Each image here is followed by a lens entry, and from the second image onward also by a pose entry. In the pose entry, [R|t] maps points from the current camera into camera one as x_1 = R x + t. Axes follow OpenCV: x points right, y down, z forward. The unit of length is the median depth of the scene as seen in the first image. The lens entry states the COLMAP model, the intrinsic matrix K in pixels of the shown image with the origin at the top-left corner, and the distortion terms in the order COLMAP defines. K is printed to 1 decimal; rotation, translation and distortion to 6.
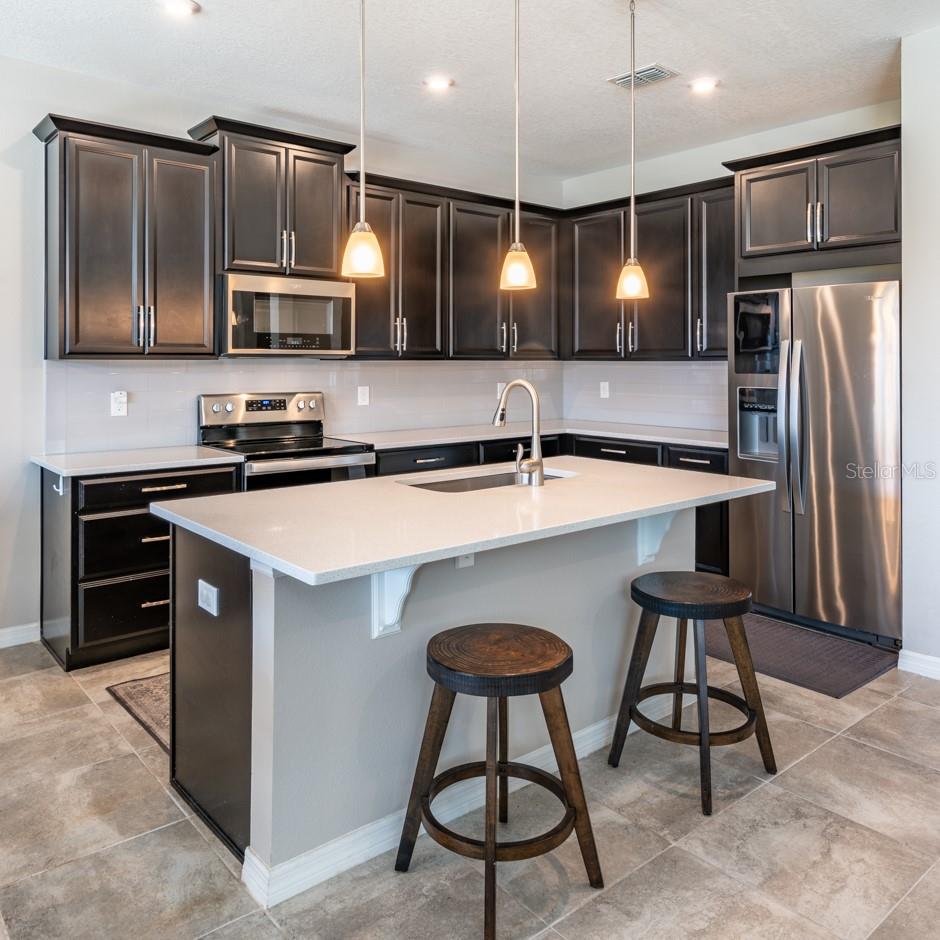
lens RADIAL K [[778.8, 0, 470.0], [0, 778.8, 470.0], [0, 0, 1]] dist [-0.024796, 0.015286]
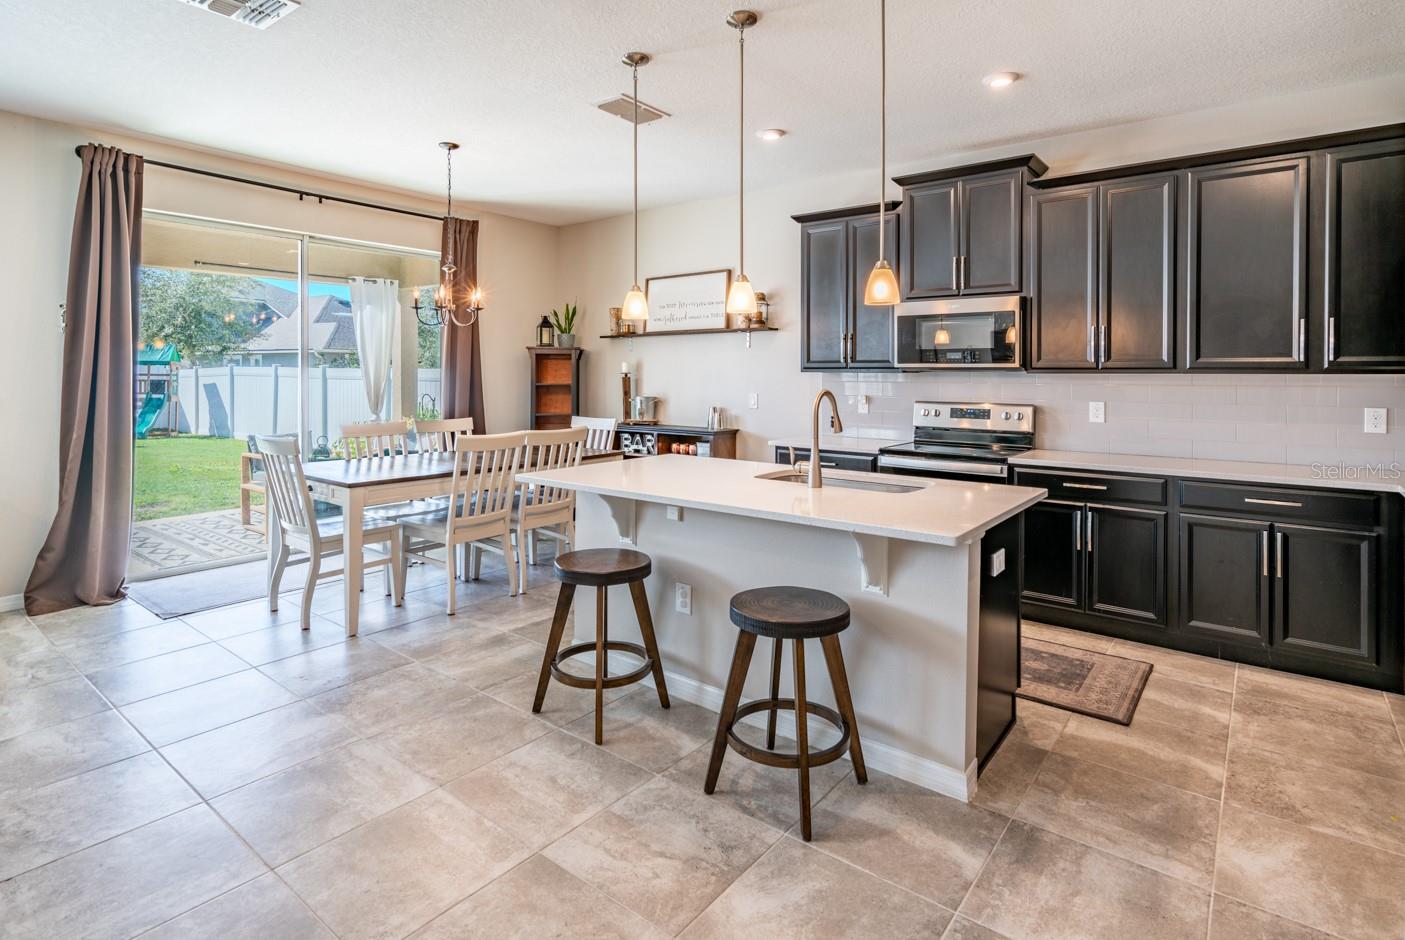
lens RADIAL K [[740.1, 0, 702.5], [0, 740.1, 470.0], [0, 0, 1]] dist [-0.003509, -0.000669]
pose [[0.195687, 0.132315, -0.971699, 1.139772], [-0.144818, 0.983891, 0.104811, -0.094420], [0.969915, 0.120210, 0.211696, 0.660937]]
